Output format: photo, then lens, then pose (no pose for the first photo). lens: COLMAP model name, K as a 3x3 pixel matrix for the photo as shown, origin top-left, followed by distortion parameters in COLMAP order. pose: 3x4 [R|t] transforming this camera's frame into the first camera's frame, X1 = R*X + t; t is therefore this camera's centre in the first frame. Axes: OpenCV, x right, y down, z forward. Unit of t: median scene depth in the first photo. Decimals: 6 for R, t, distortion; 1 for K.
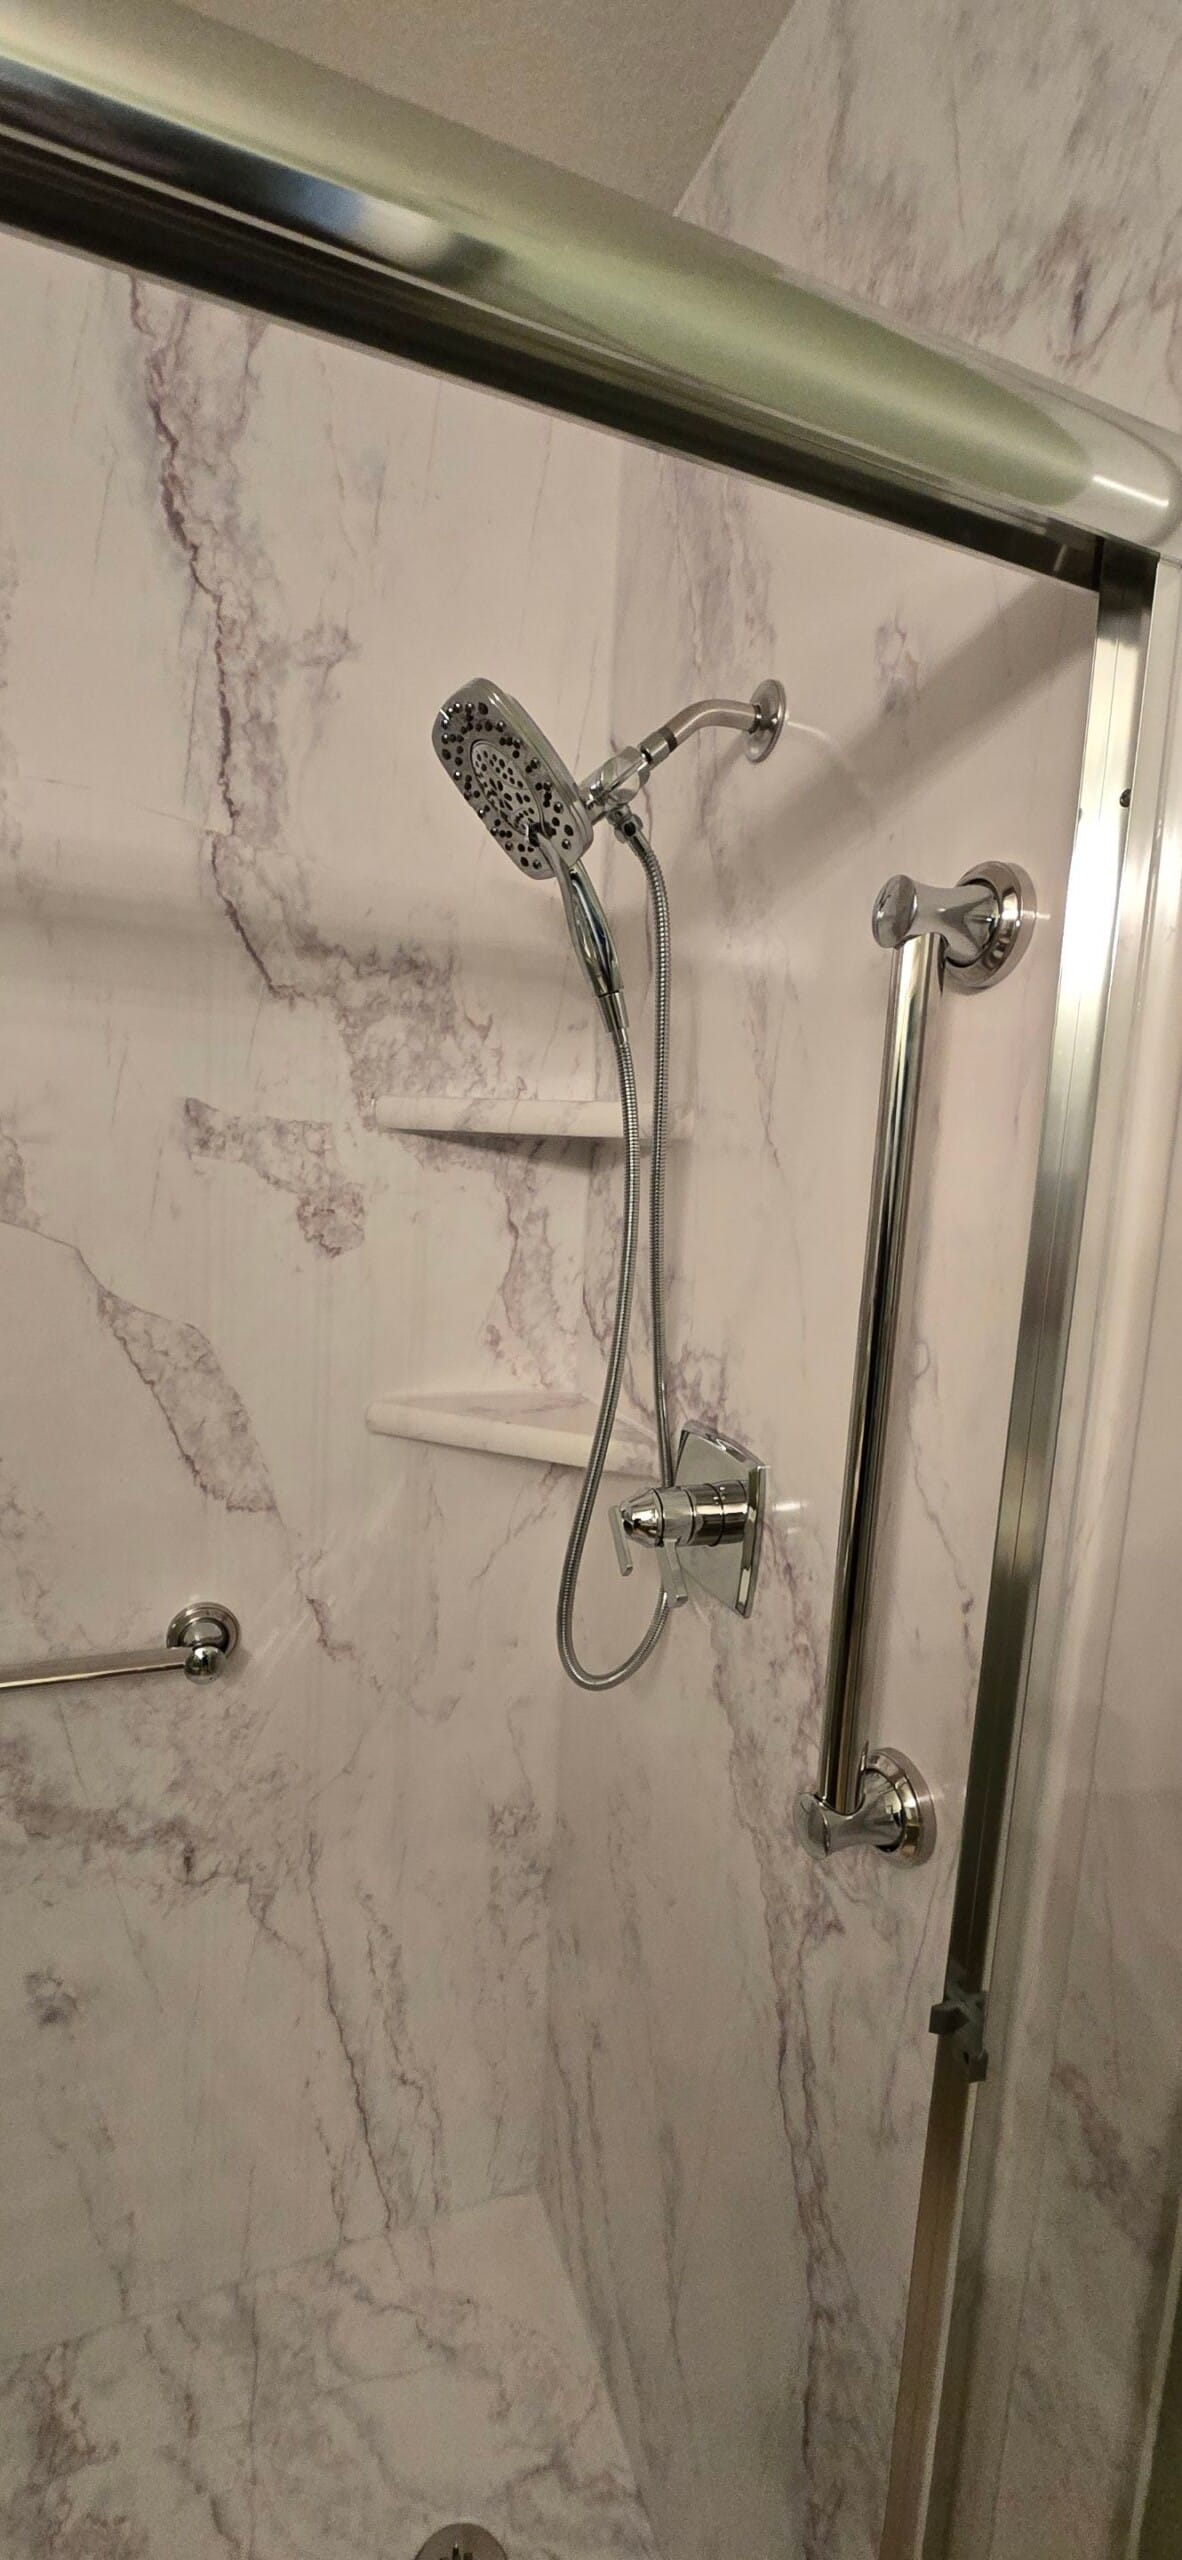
lens RADIAL K [[1060.3, 0, 590.6], [0, 1060.3, 1296.0], [0, 0, 1]] dist [-0.005020, 0.004759]
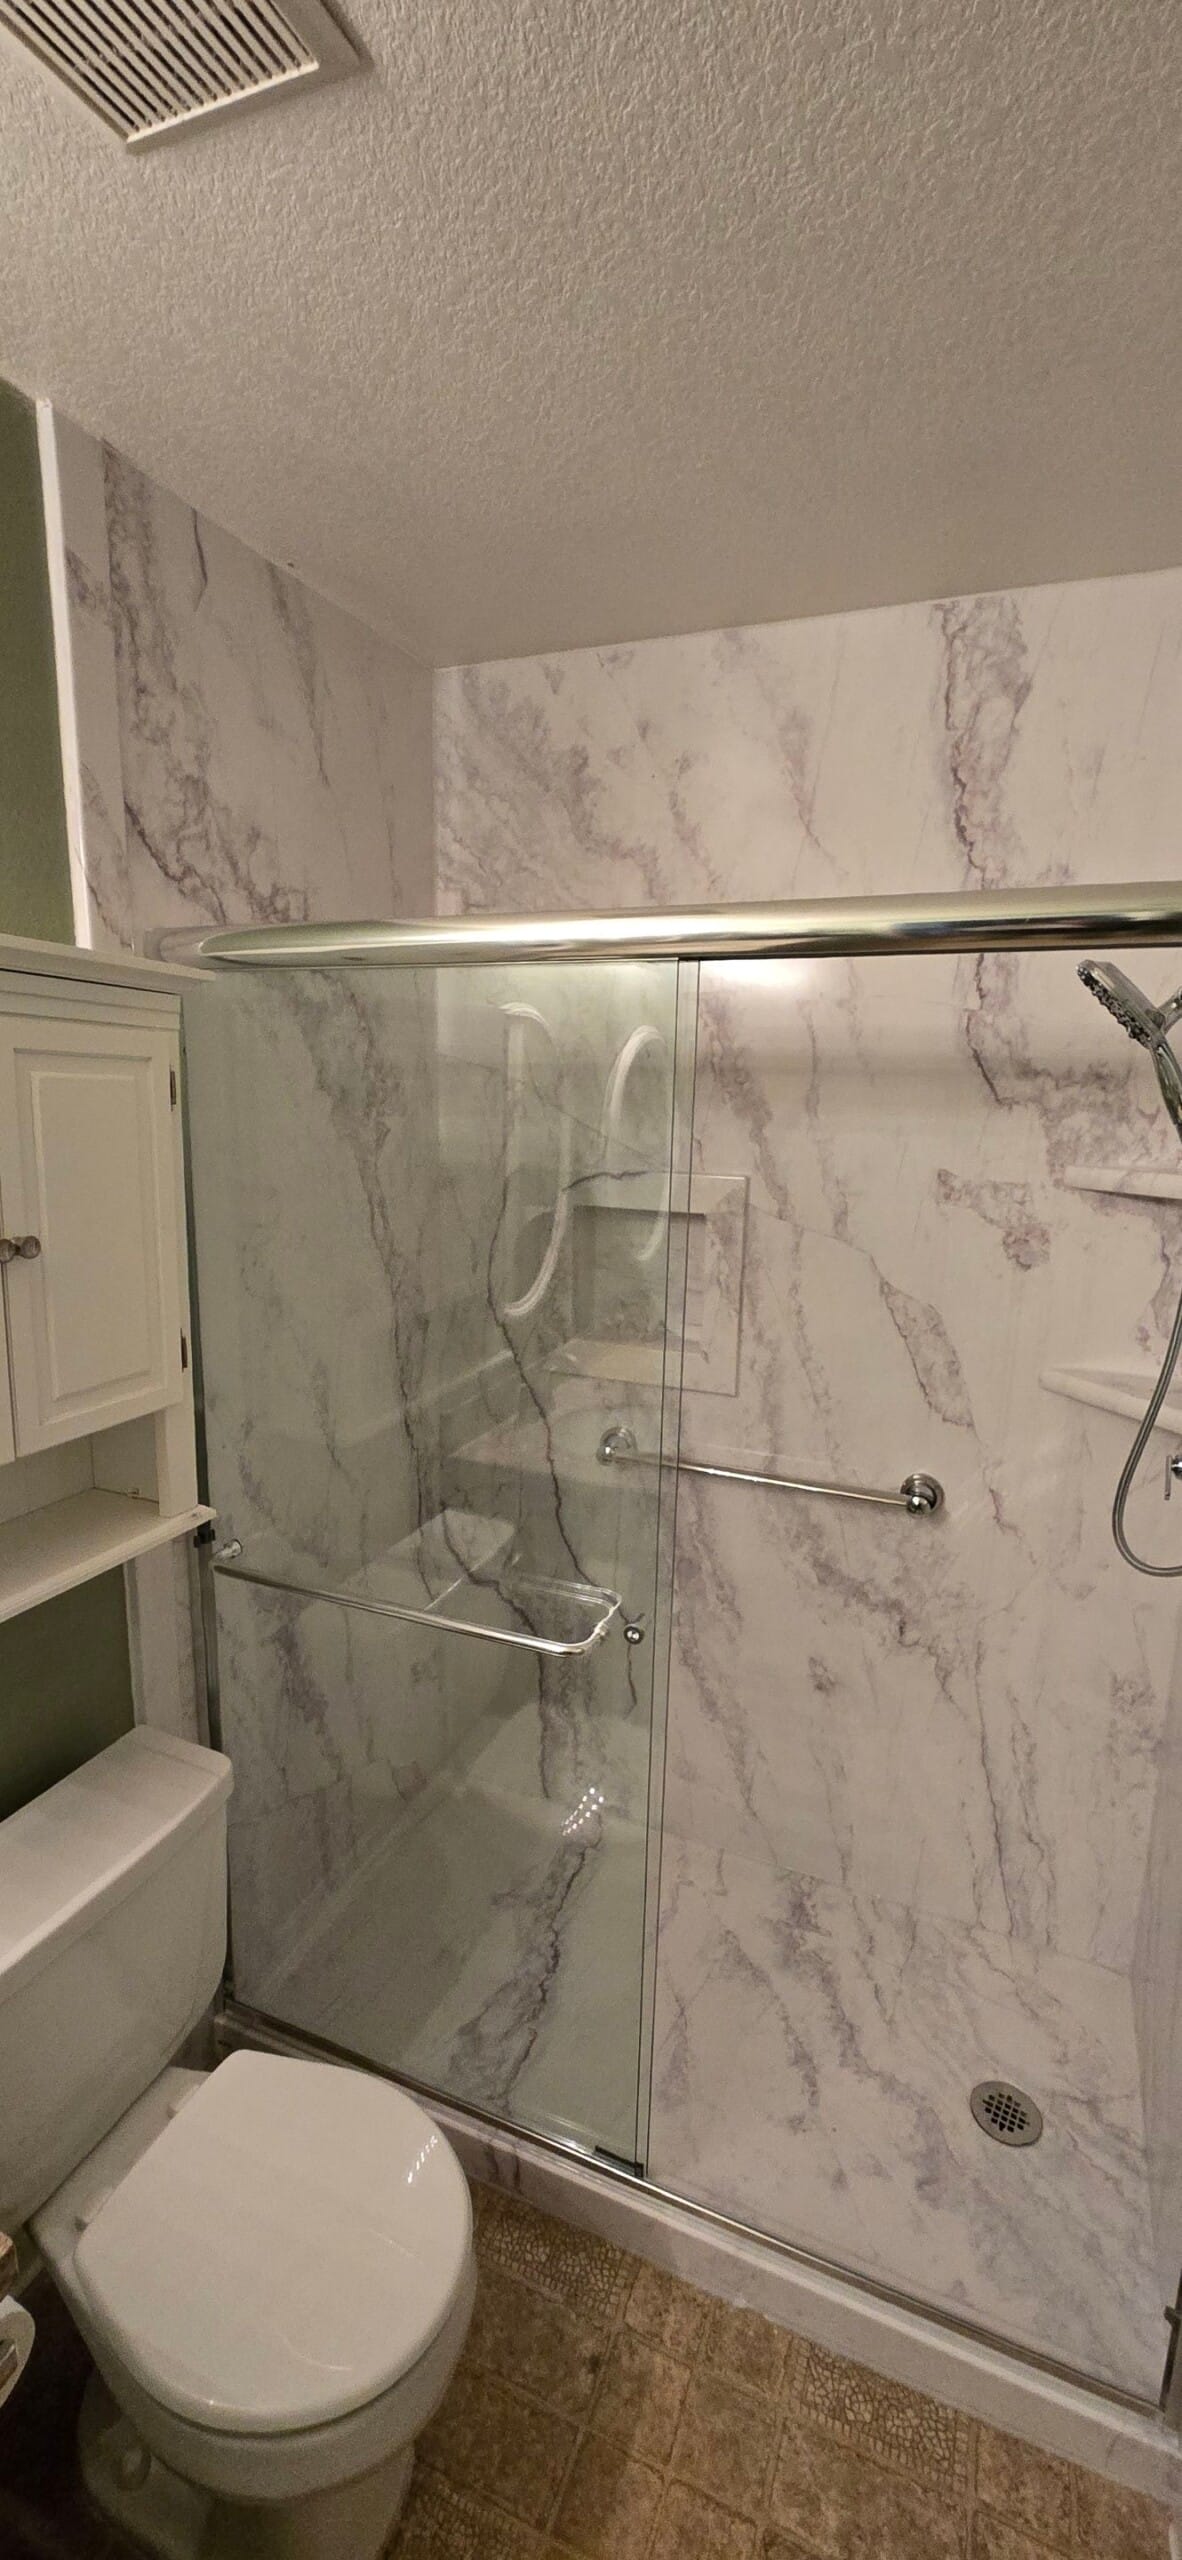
lens RADIAL K [[1028.5, 0, 591.0], [0, 1028.5, 1280.0], [0, 0, 1]] dist [-0.000891, -0.007028]
pose [[0.712939, 0.084428, -0.696125, 0.350835], [-0.081623, 0.995969, 0.037199, -0.027336], [0.696459, 0.030299, 0.716956, -0.510971]]
